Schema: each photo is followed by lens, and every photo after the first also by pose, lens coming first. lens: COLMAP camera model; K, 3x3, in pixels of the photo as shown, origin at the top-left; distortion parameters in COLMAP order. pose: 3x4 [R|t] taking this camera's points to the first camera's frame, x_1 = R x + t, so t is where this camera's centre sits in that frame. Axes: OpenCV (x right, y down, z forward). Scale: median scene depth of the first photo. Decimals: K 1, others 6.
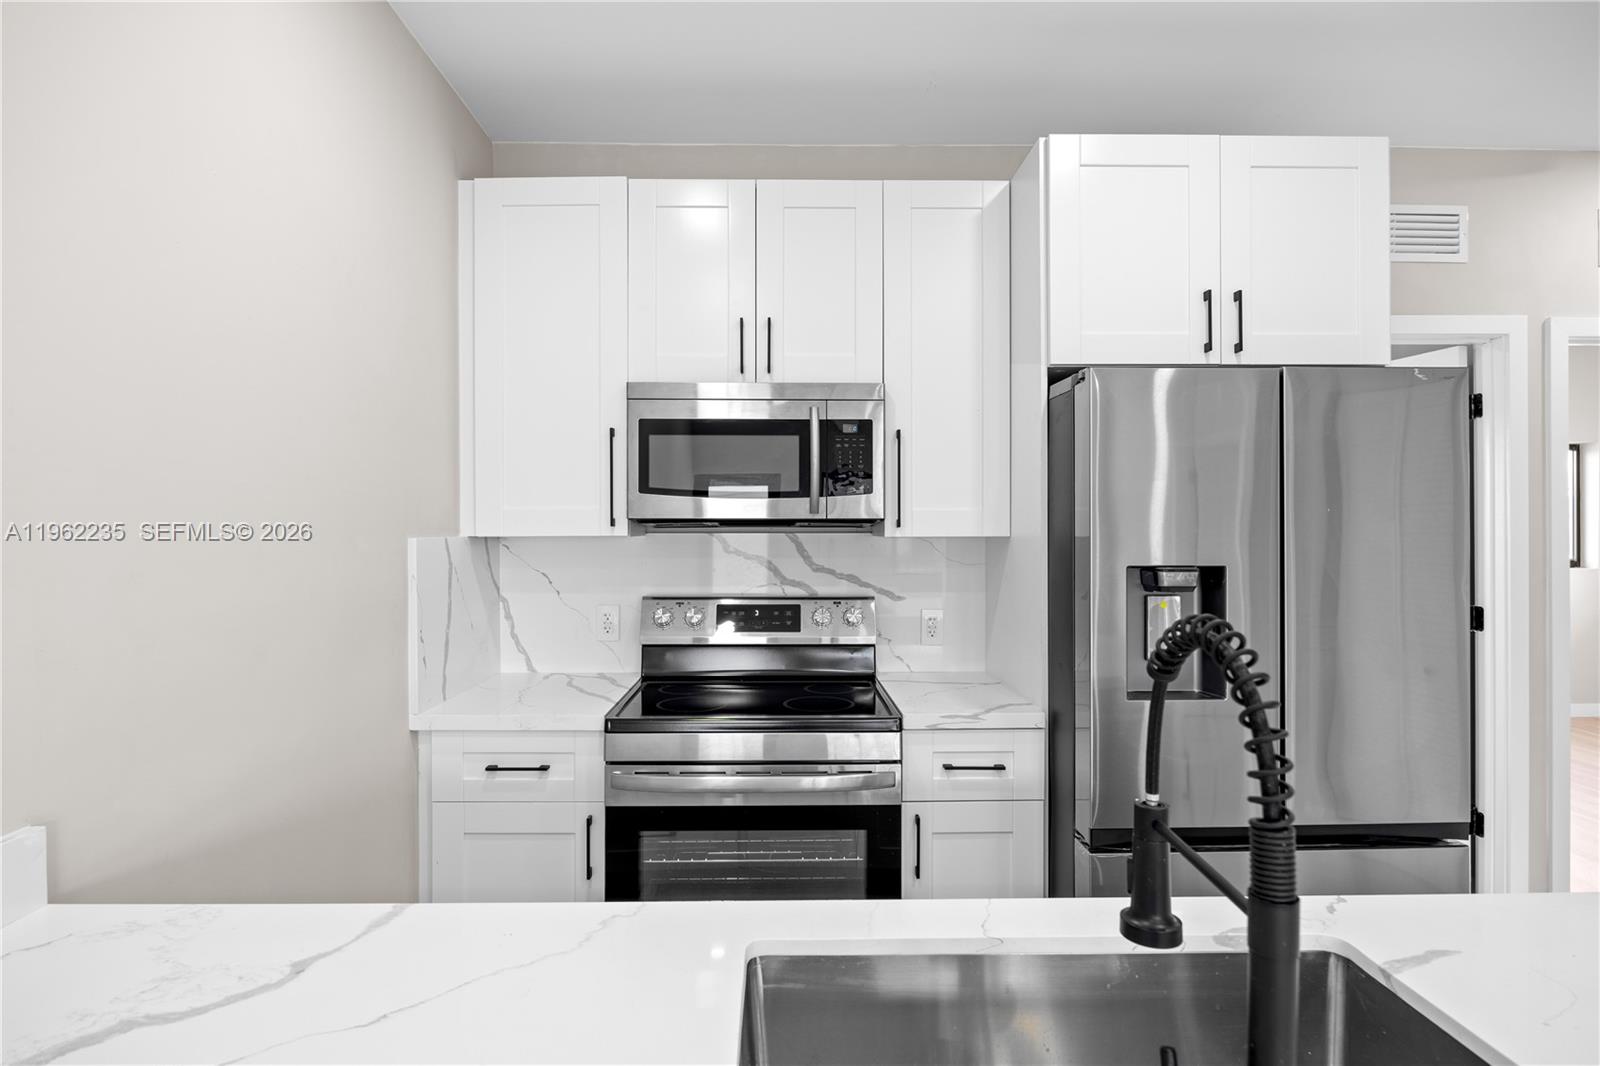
lens RADIAL K [[832.9, 0, 793.8], [0, 832.9, 531.6], [0, 0, 1]] dist [-0.012848, 0.000888]
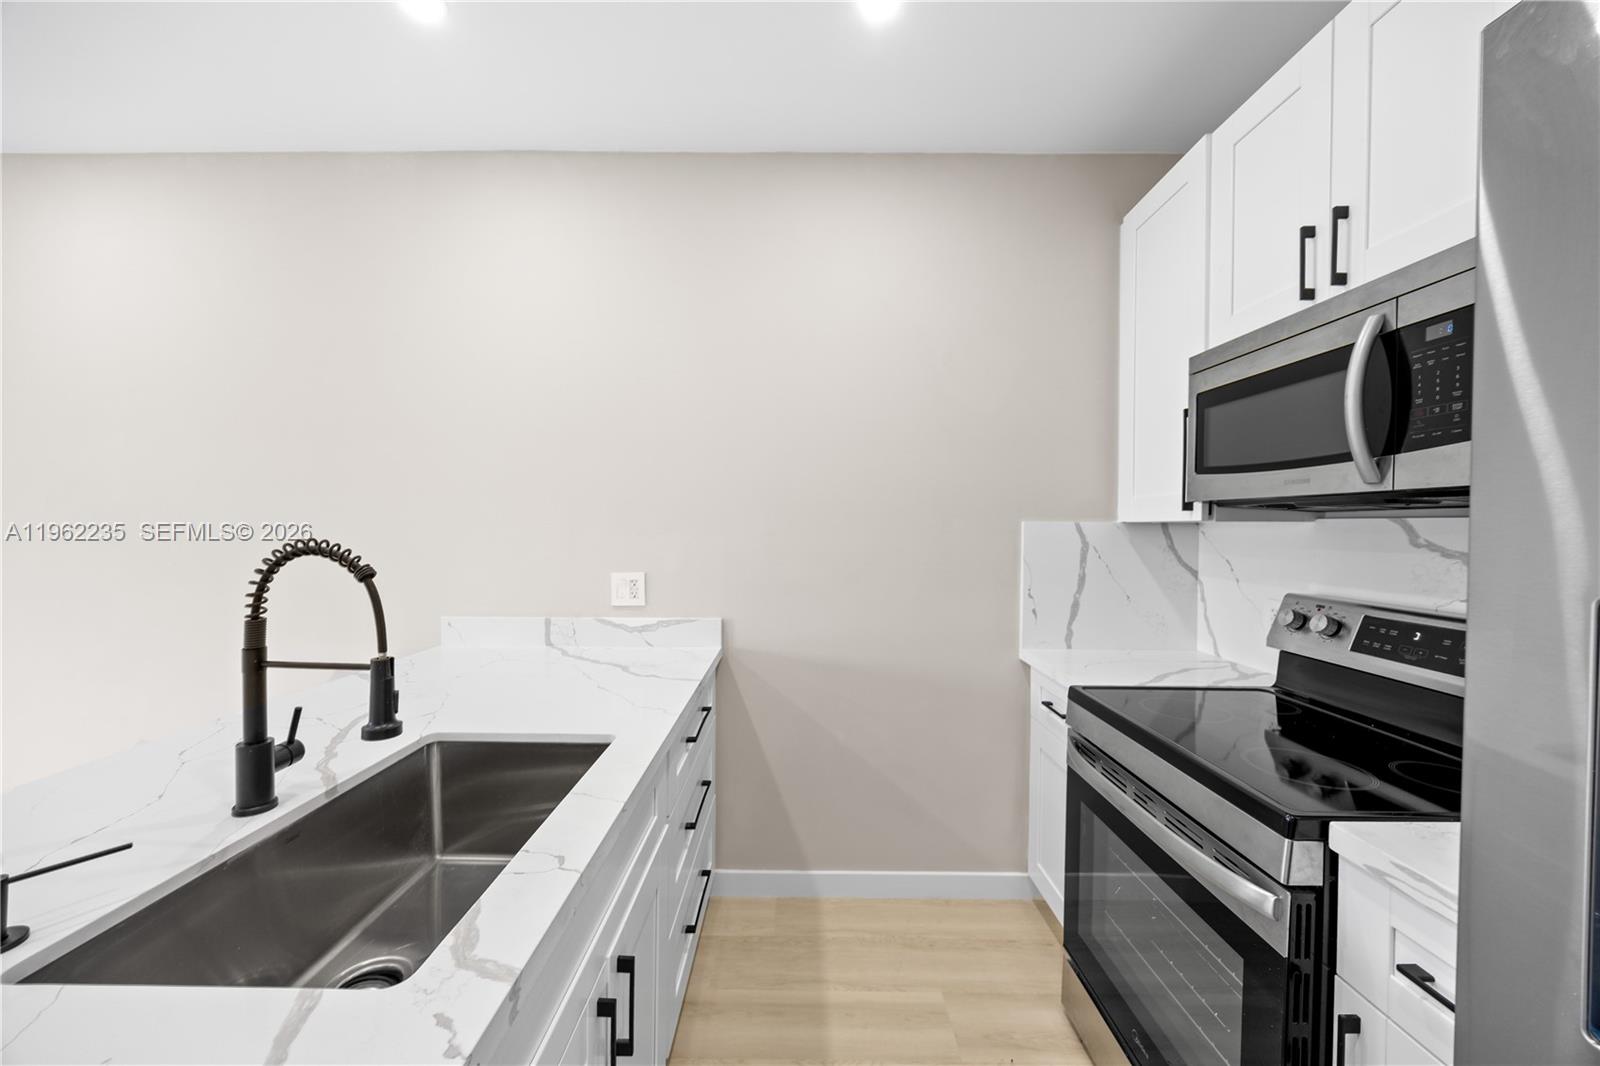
lens RADIAL K [[607.7, 0, 790.8], [0, 607.7, 532.5], [0, 0, 1]] dist [-0.003574, 0.000683]
pose [[-0.024114, 0.013026, -0.999624, 0.497585], [-0.010866, 0.999853, 0.013291, 0.014791], [0.999650, 0.011183, -0.023968, 0.562976]]
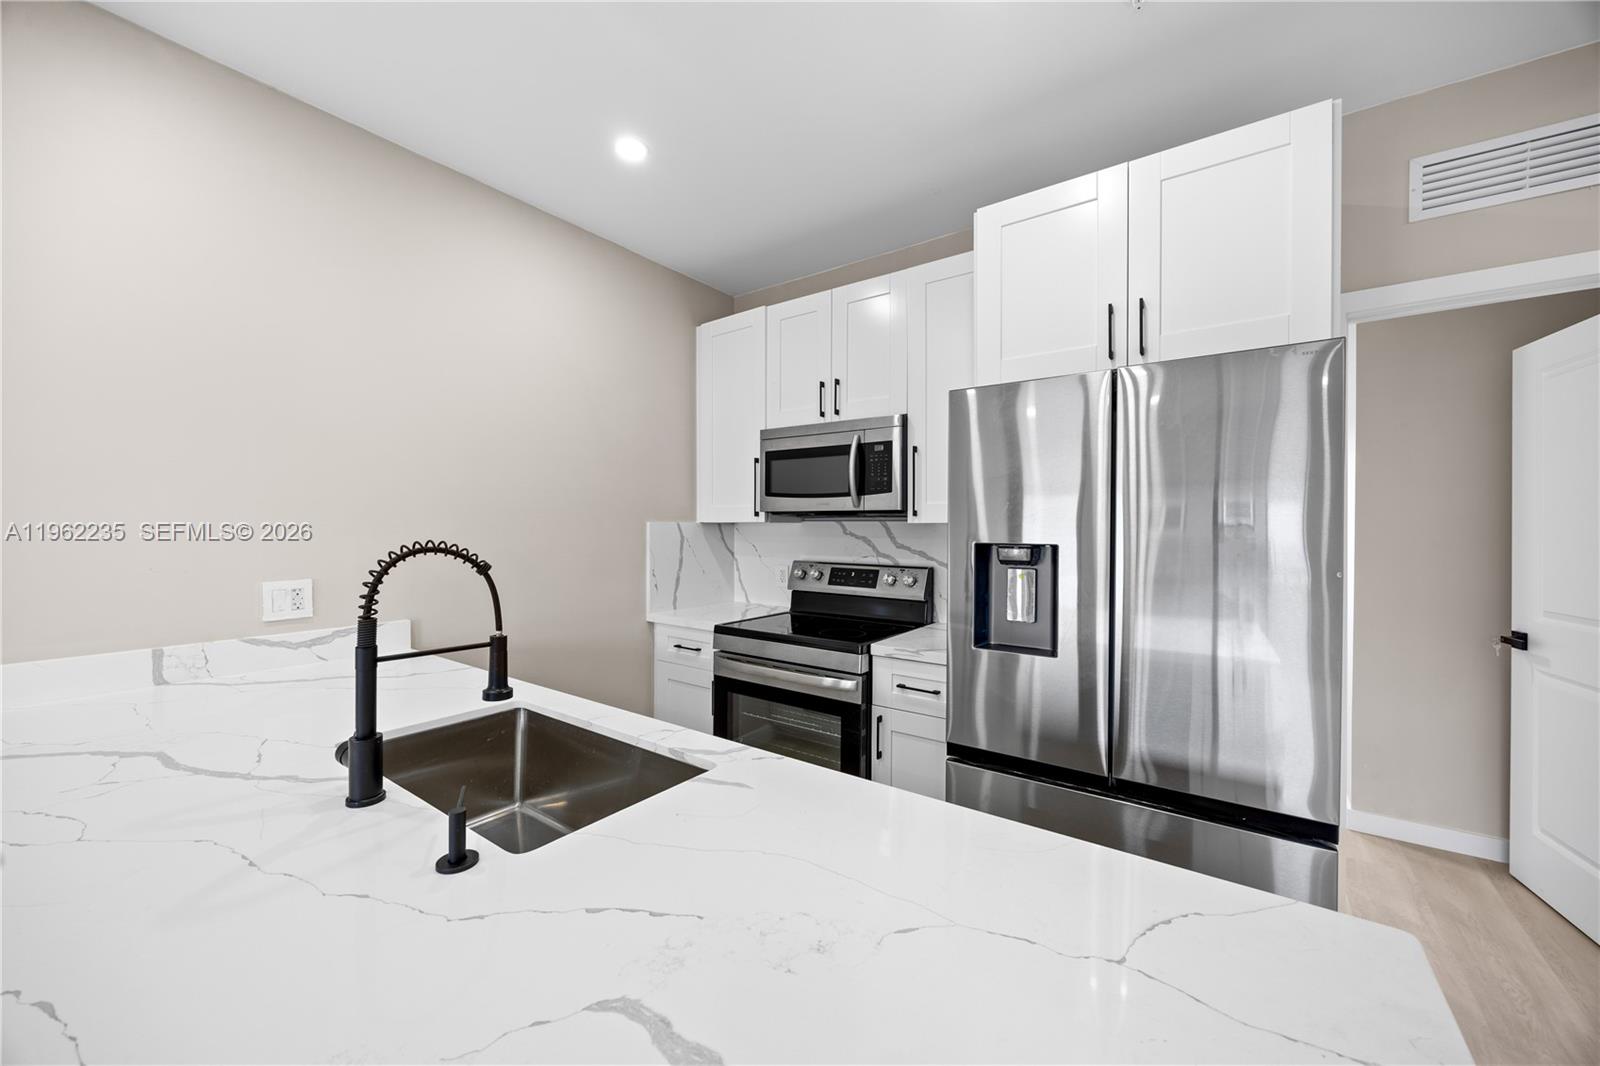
lens RADIAL K [[607.7, 0, 795.7], [0, 607.7, 534.5], [0, 0, 1]] dist [-0.003574, 0.000683]
pose [[0.797069, 0.012694, -0.603754, 0.590641], [-0.007192, 0.999908, 0.011528, 0.015744], [0.603845, -0.004847, 0.797087, 0.069794]]
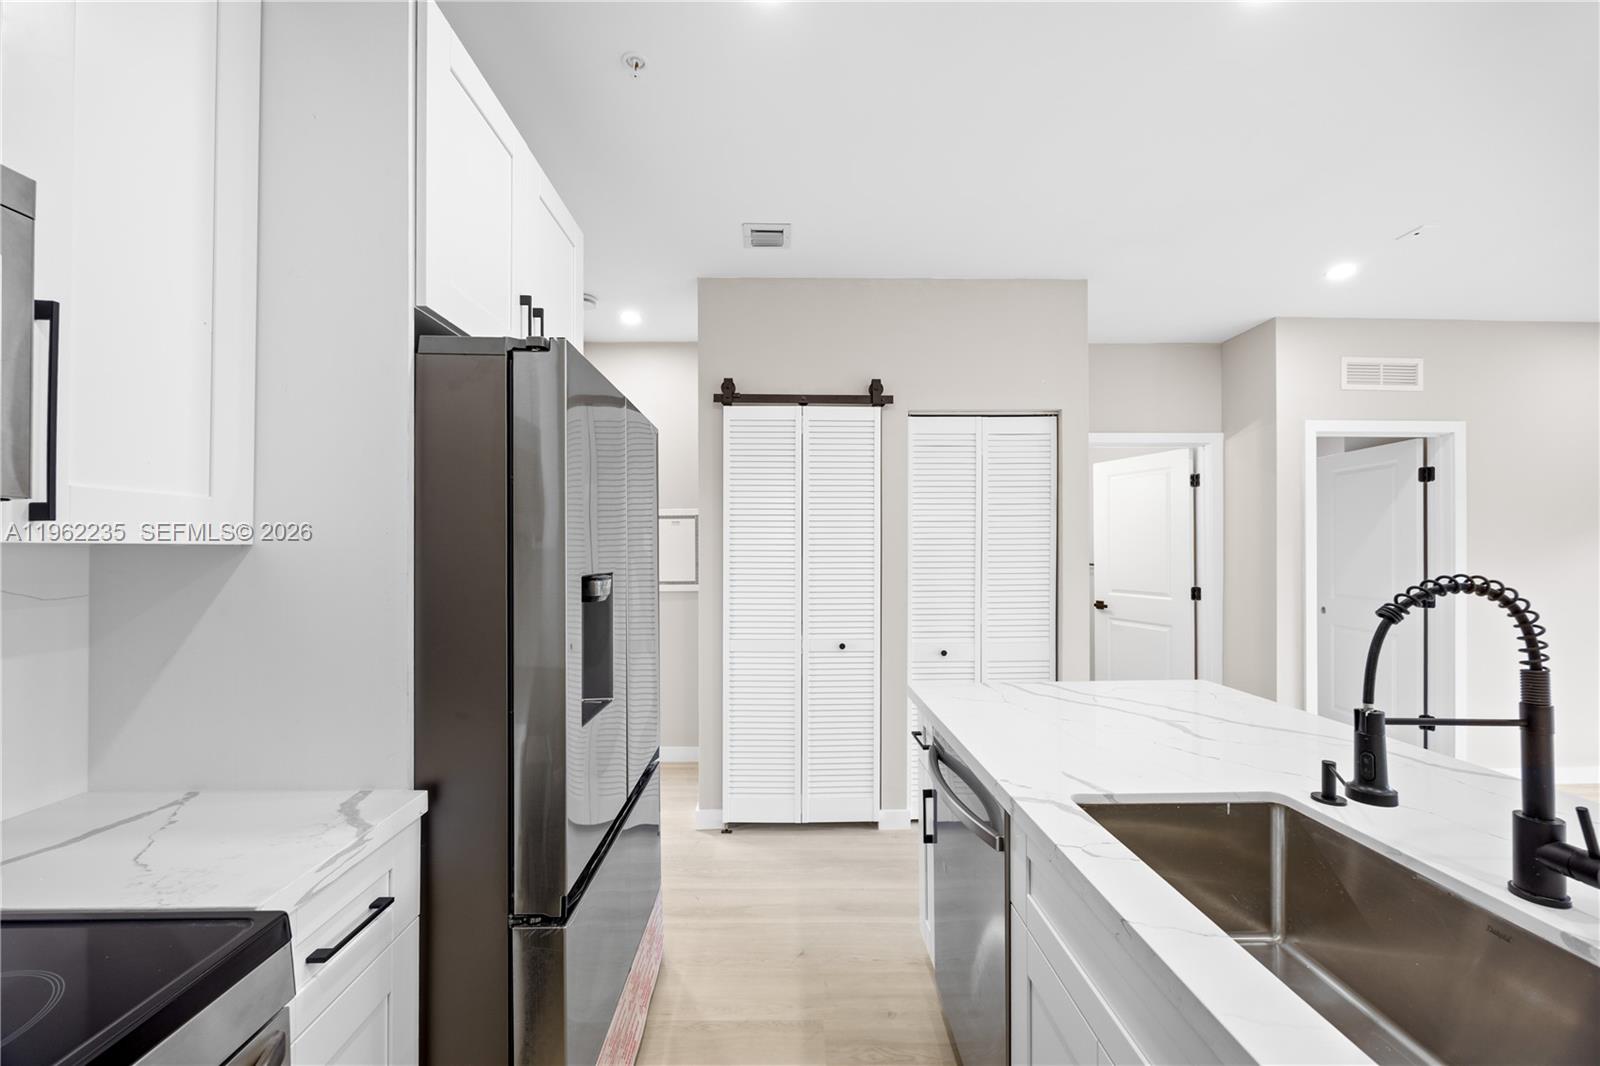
lens RADIAL K [[607.7, 0, 797.7], [0, 607.7, 548.2], [0, 0, 1]] dist [-0.003574, 0.000683]
pose [[-0.000351, 0.006116, 0.999981, -0.192886], [0.006350, 0.999961, -0.006113, 0.013781], [-0.999980, 0.006348, -0.000390, 0.607671]]
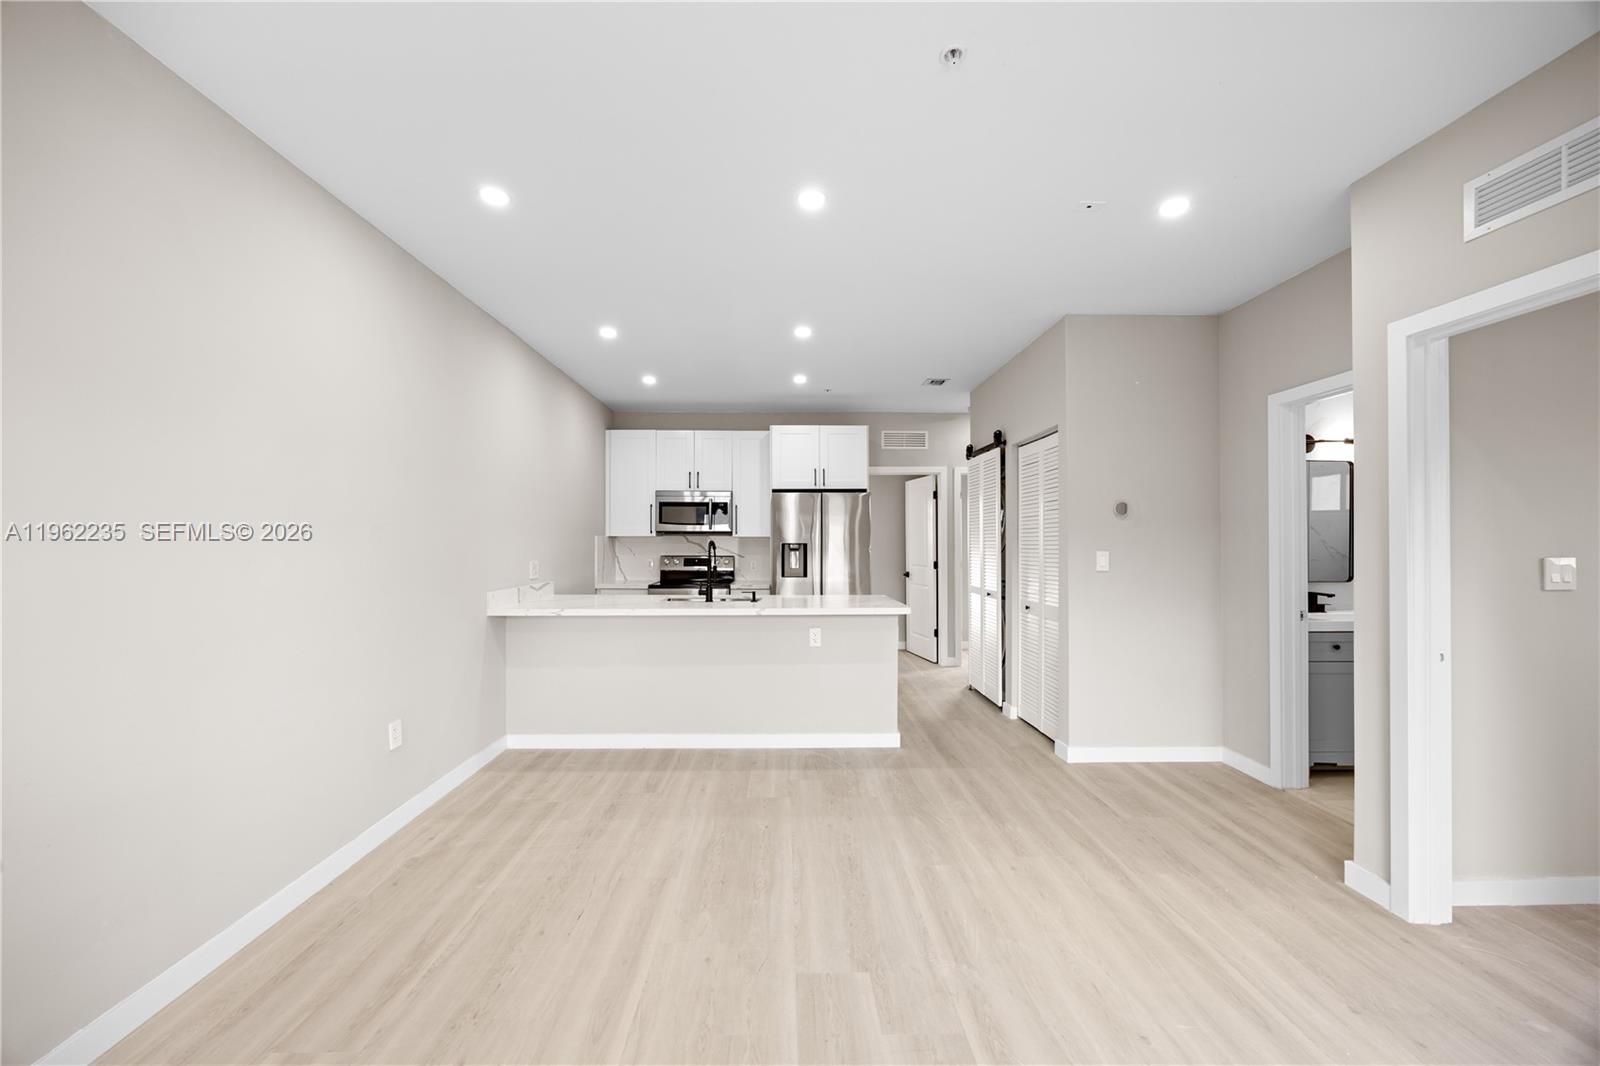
lens RADIAL K [[607.7, 0, 794.8], [0, 607.7, 538.4], [0, 0, 1]] dist [-0.003574, 0.000683]
pose [[0.999988, 0.003137, 0.003755, 0.358840], [-0.003100, 0.999945, -0.009976, 0.037419], [-0.003786, 0.009964, 0.999943, -1.480999]]
